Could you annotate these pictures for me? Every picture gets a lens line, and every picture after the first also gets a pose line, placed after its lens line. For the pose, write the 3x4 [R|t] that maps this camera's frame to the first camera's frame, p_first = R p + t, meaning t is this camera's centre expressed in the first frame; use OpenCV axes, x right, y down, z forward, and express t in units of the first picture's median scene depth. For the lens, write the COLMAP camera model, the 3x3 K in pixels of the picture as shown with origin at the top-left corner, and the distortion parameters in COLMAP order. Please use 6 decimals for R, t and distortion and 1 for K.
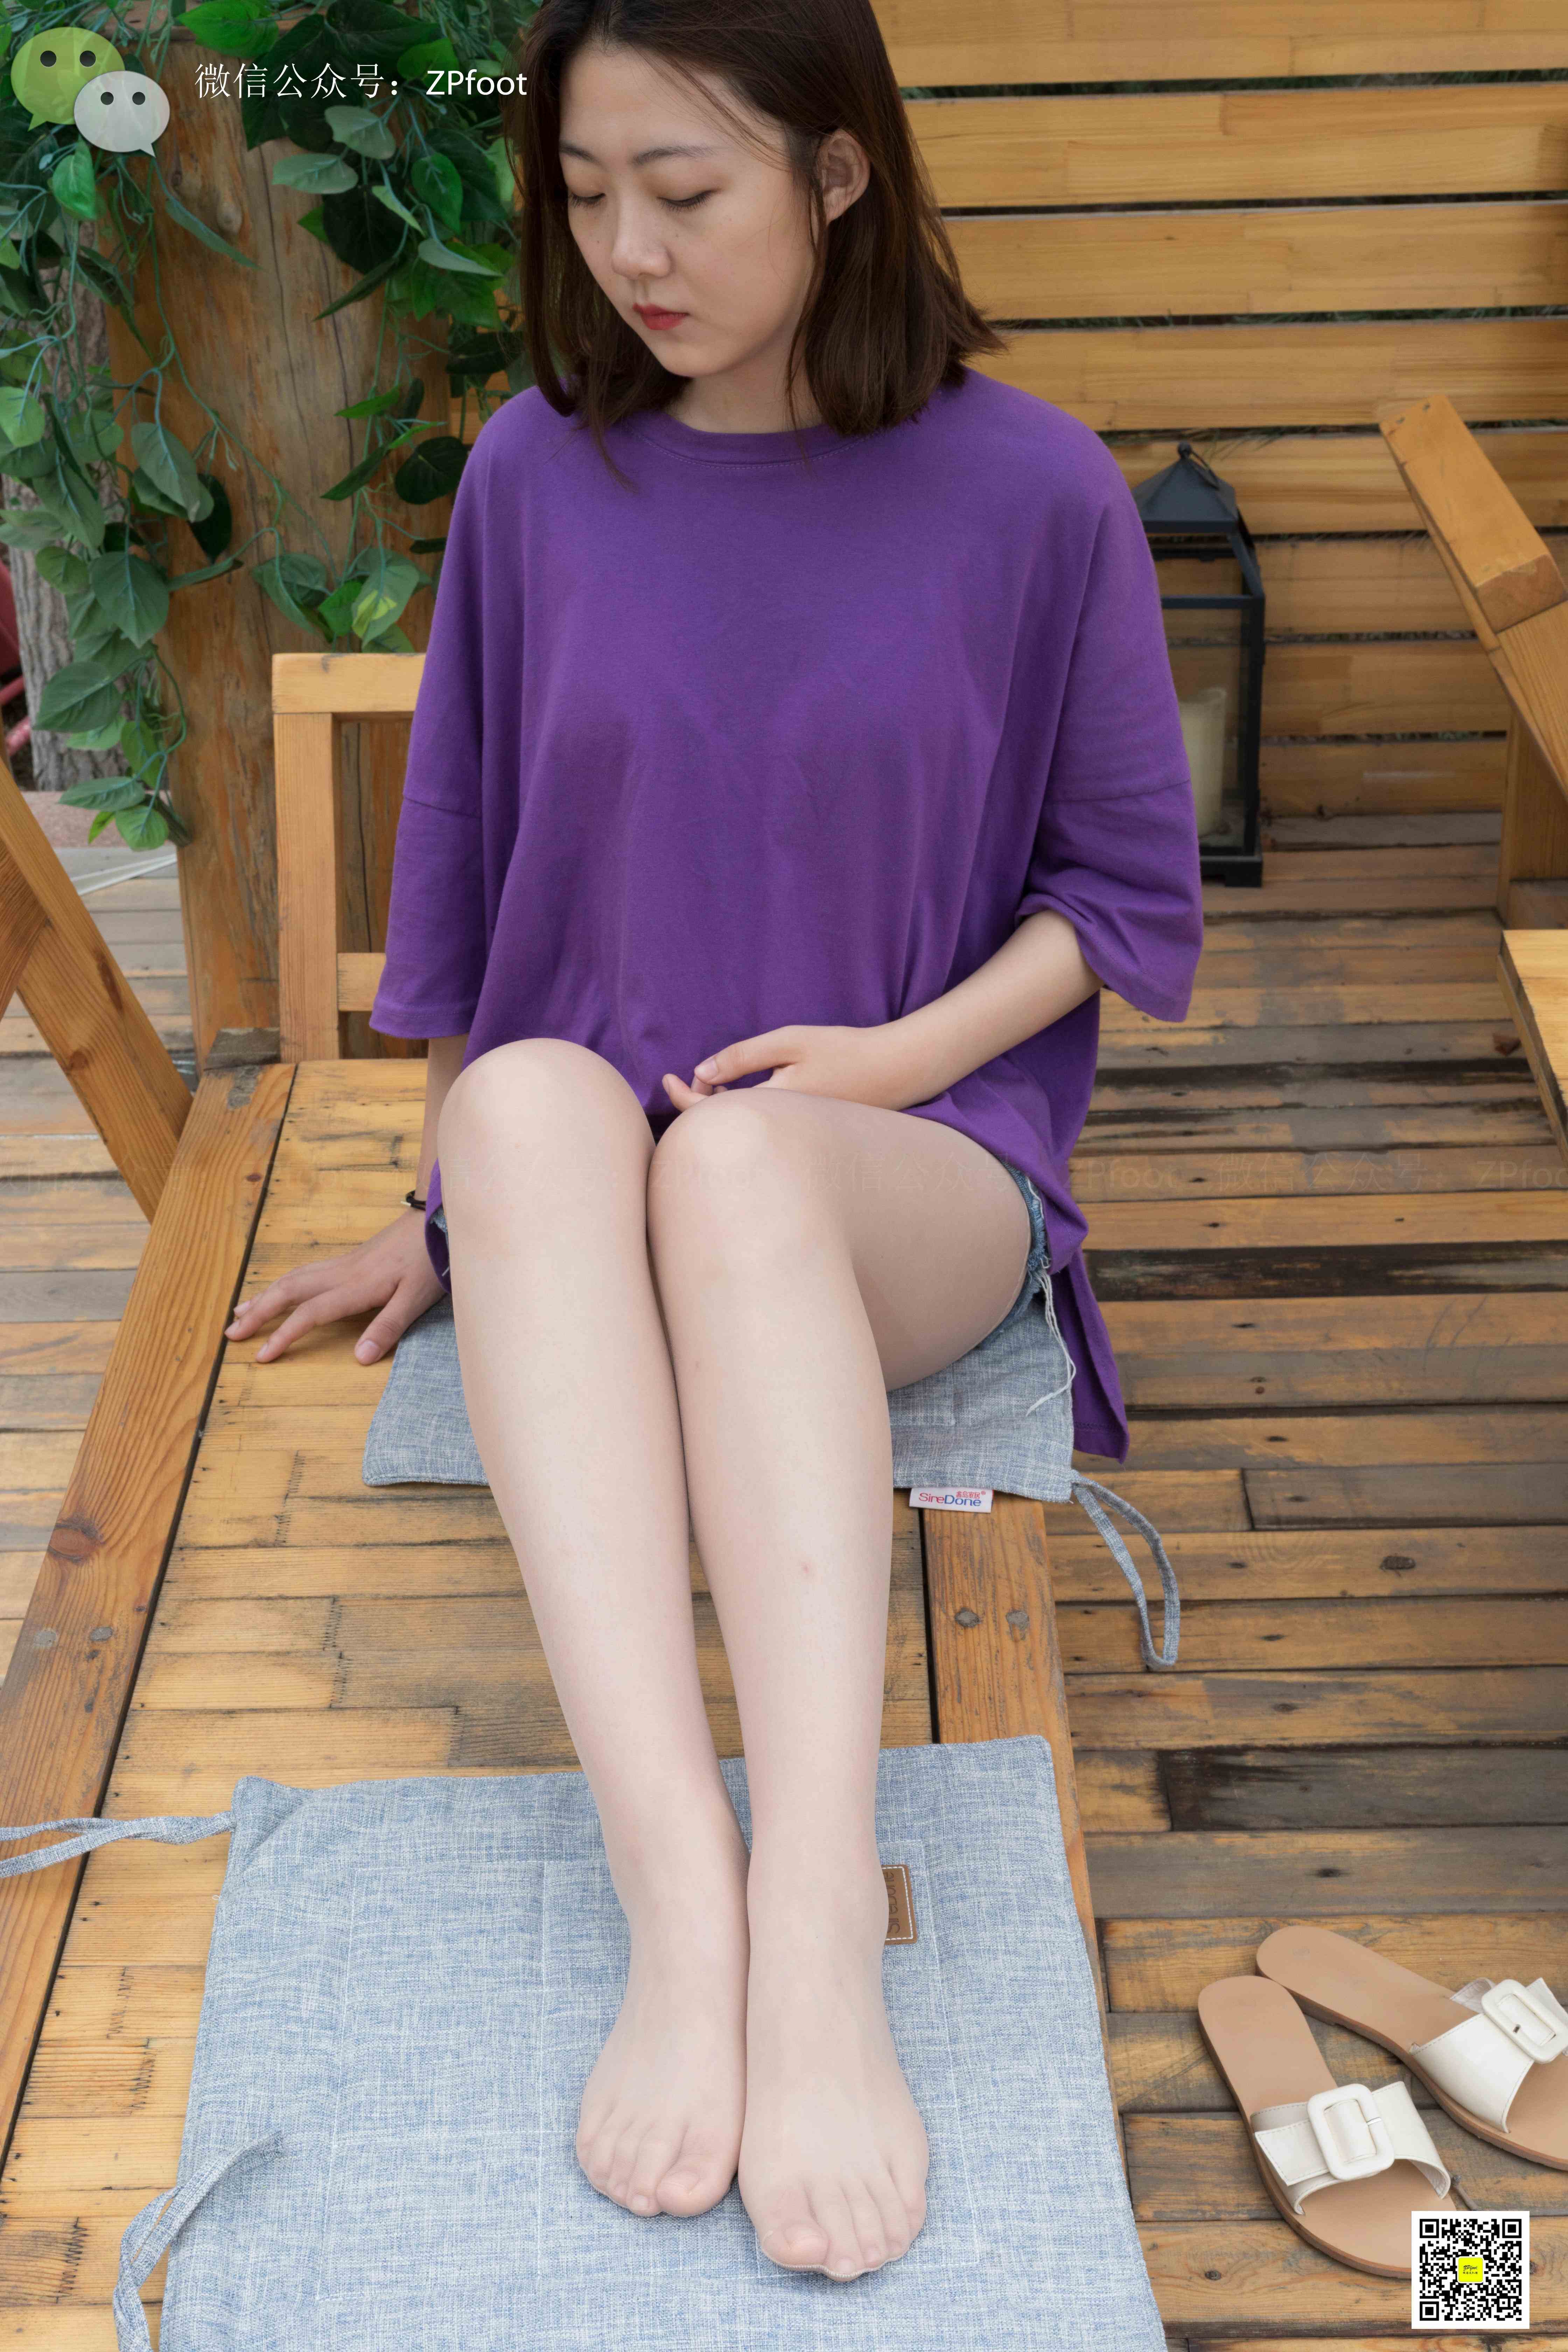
lens RADIAL K [[3425.0, 0, 772.3], [0, 3425.0, 1176.5], [0, 0, 1]] dist [0.007219, 0.056316]
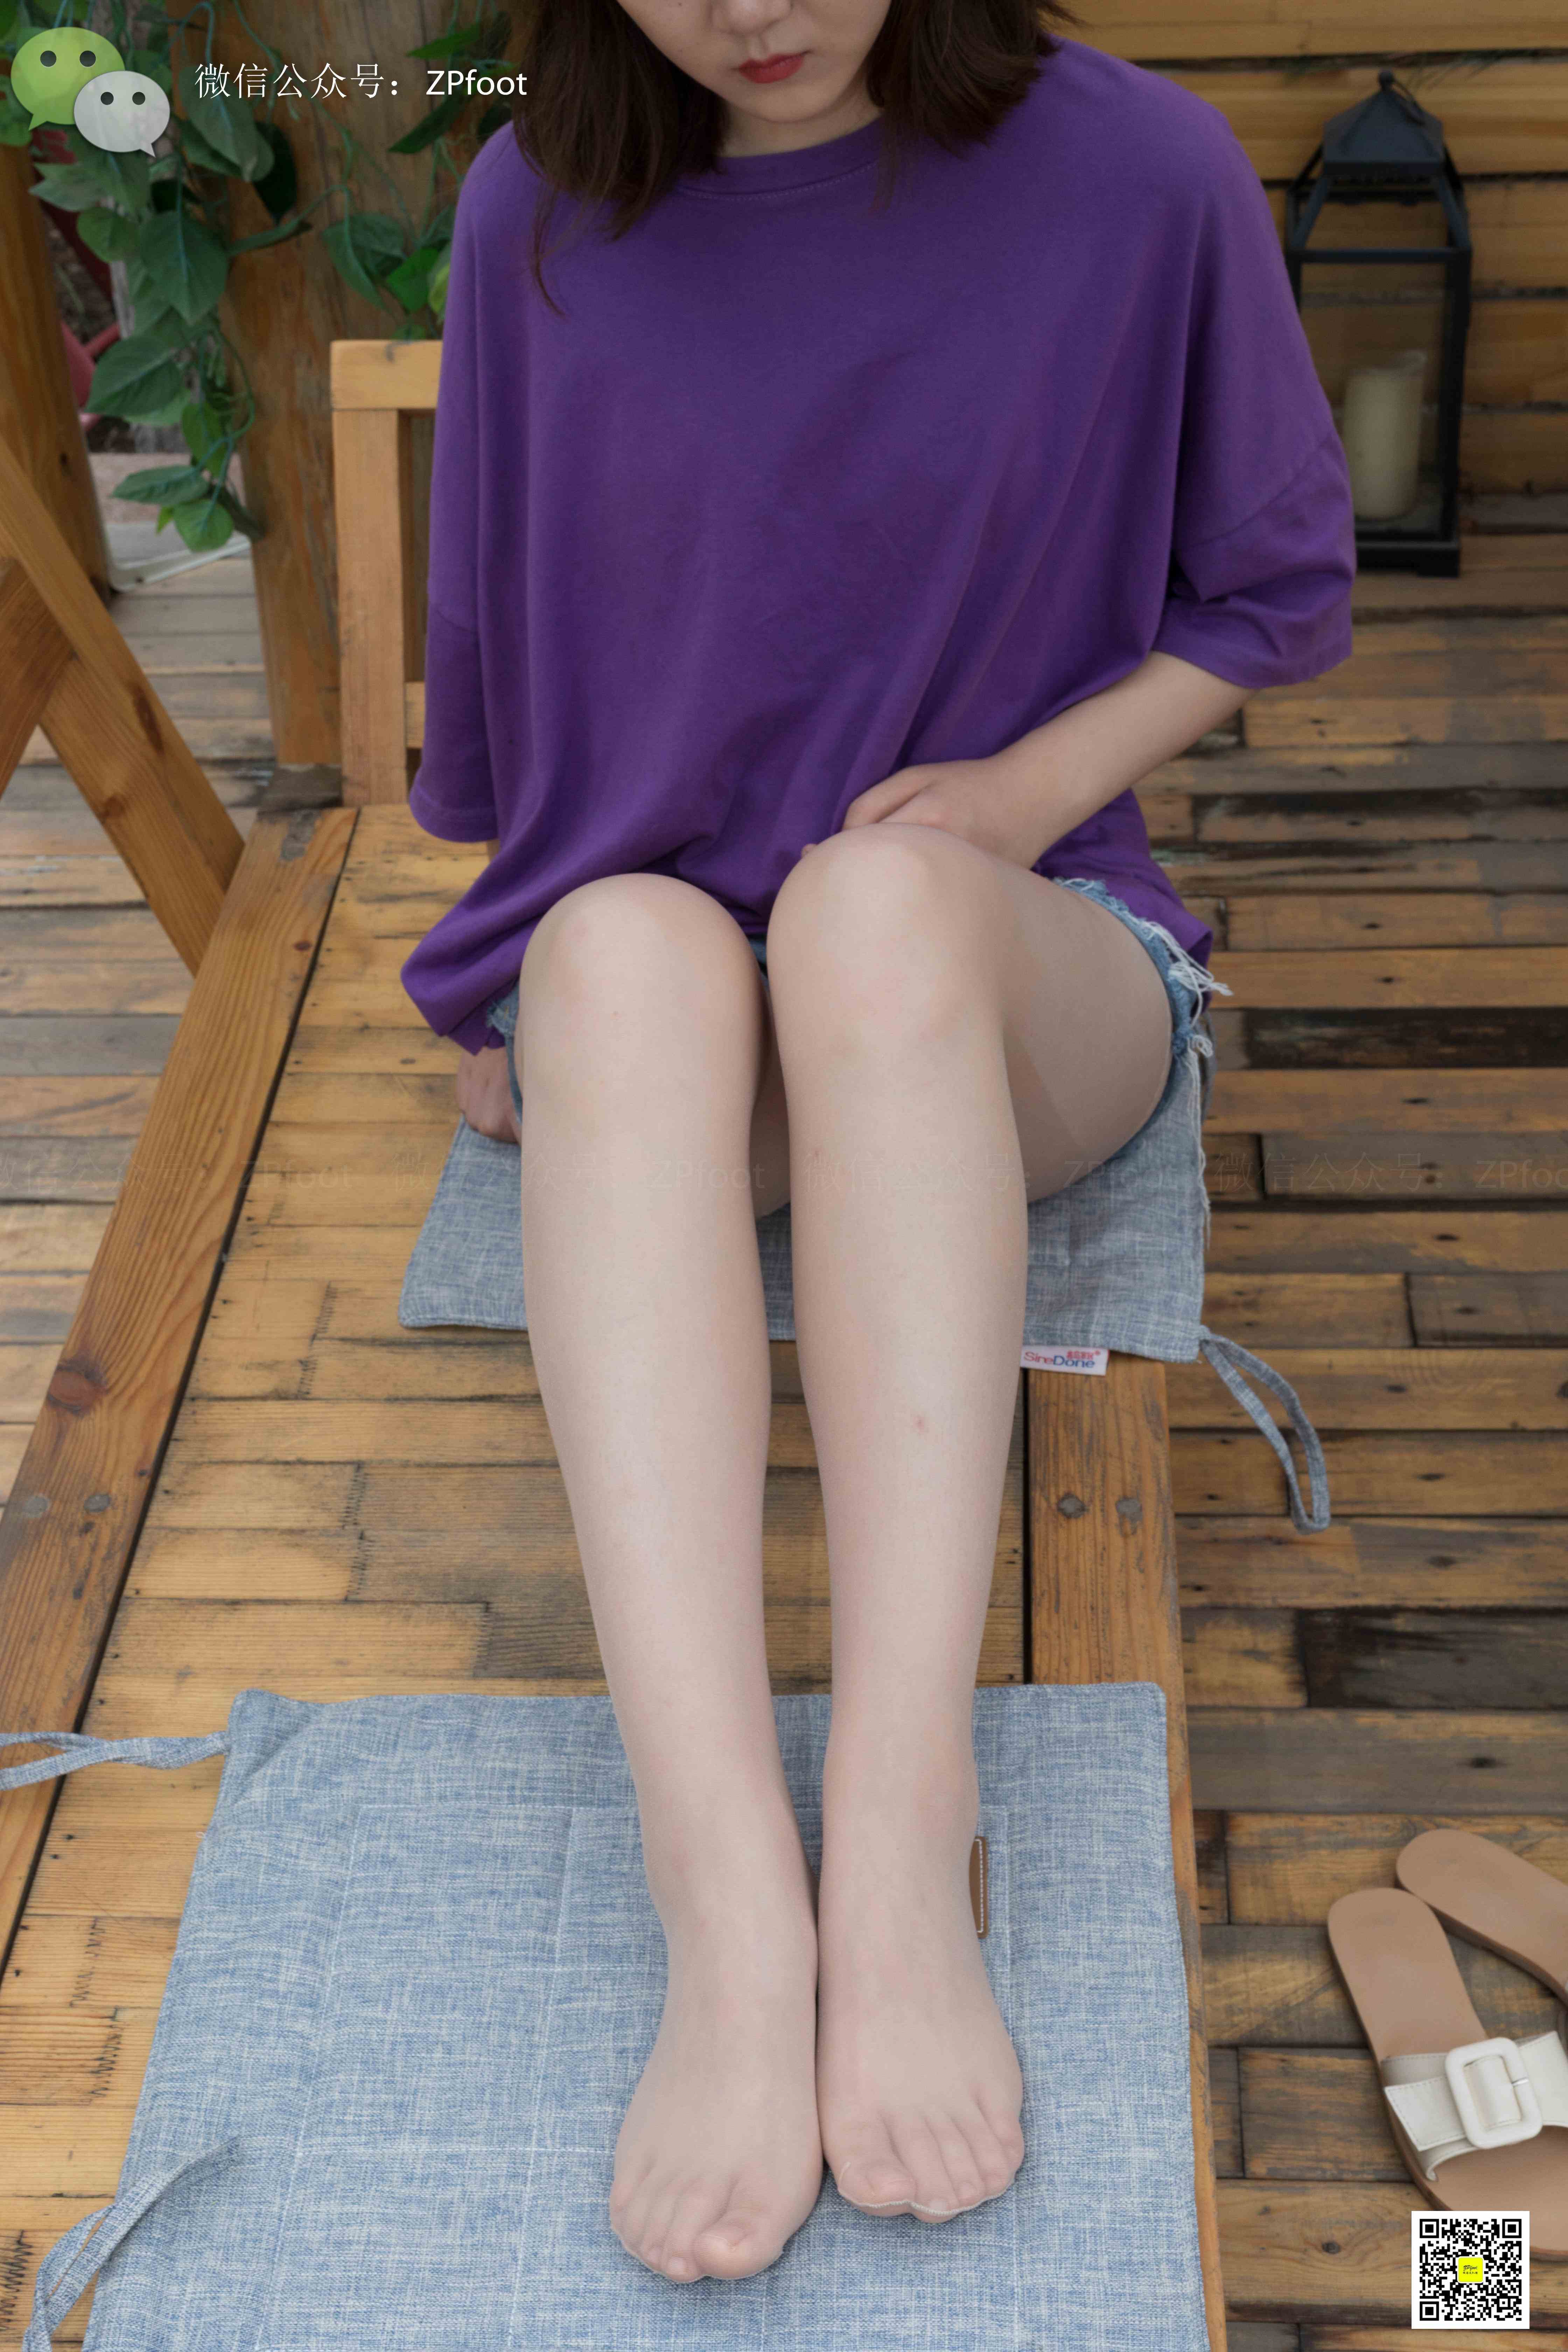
lens RADIAL K [[3449.5, 0, 784.0], [0, 3449.5, 1176.0], [0, 0, 1]] dist [0.017588, 0.014077]
pose [[0.998498, 0.014791, -0.052753, 0.022712], [-0.008632, 0.993315, 0.115114, -0.044280], [0.054103, -0.114486, 0.991950, 0.101831]]
